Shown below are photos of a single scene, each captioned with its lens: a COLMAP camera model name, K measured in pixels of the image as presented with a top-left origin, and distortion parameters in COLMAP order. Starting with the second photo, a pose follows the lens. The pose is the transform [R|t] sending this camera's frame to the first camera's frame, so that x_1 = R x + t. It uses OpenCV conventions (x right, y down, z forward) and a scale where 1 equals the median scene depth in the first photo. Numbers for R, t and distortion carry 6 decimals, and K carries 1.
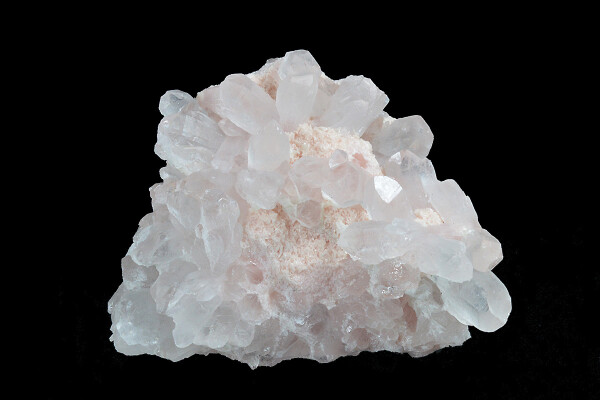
lens RADIAL K [[1937.3, 0, 299.8], [0, 1937.3, 200.2], [0, 0, 1]] dist [-0.149675, 0.000000]
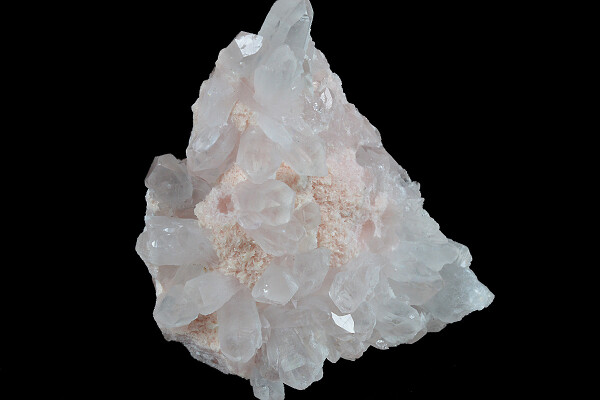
lens RADIAL K [[1937.3, 0, 300.0], [0, 1937.3, 200.1], [0, 0, 1]] dist [-0.149675, 0.000000]
pose [[-0.511622, -0.836492, -0.196278, 0.211465], [0.740977, -0.545198, 0.392061, -0.385826], [-0.434966, 0.055149, 0.898756, 0.082615]]
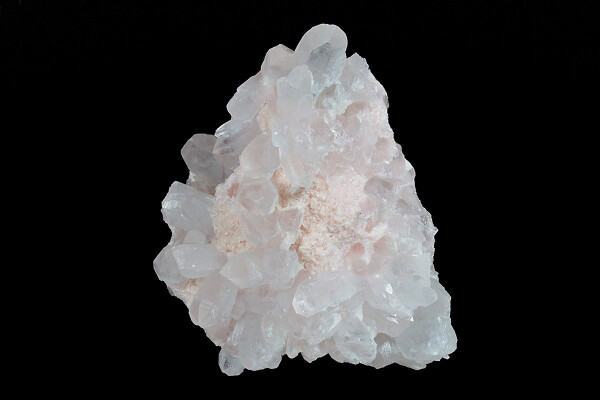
lens RADIAL K [[1937.3, 0, 300.2], [0, 1937.3, 199.9], [0, 0, 1]] dist [-0.149675, 0.000000]
pose [[-0.283030, -0.959105, 0.003375, 0.011006], [0.959009, -0.282947, 0.015563, -0.002289], [-0.013971, 0.007642, 0.999873, -0.127642]]
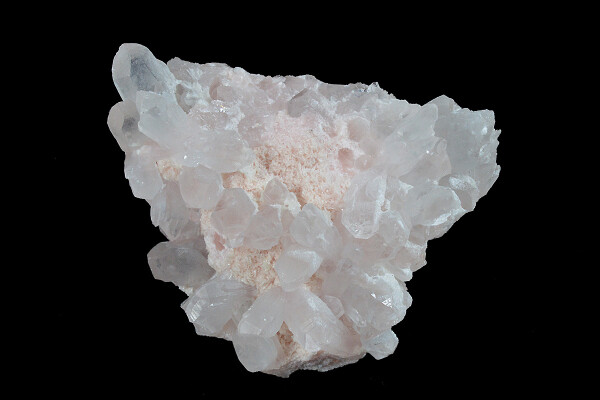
lens RADIAL K [[1937.3, 0, 299.7], [0, 1937.3, 200.3], [0, 0, 1]] dist [-0.149675, 0.000000]
pose [[-0.956472, -0.228935, 0.180968, -0.188929], [0.268752, -0.932695, 0.240524, -0.233829], [0.113723, 0.278690, 0.953624, 0.031984]]
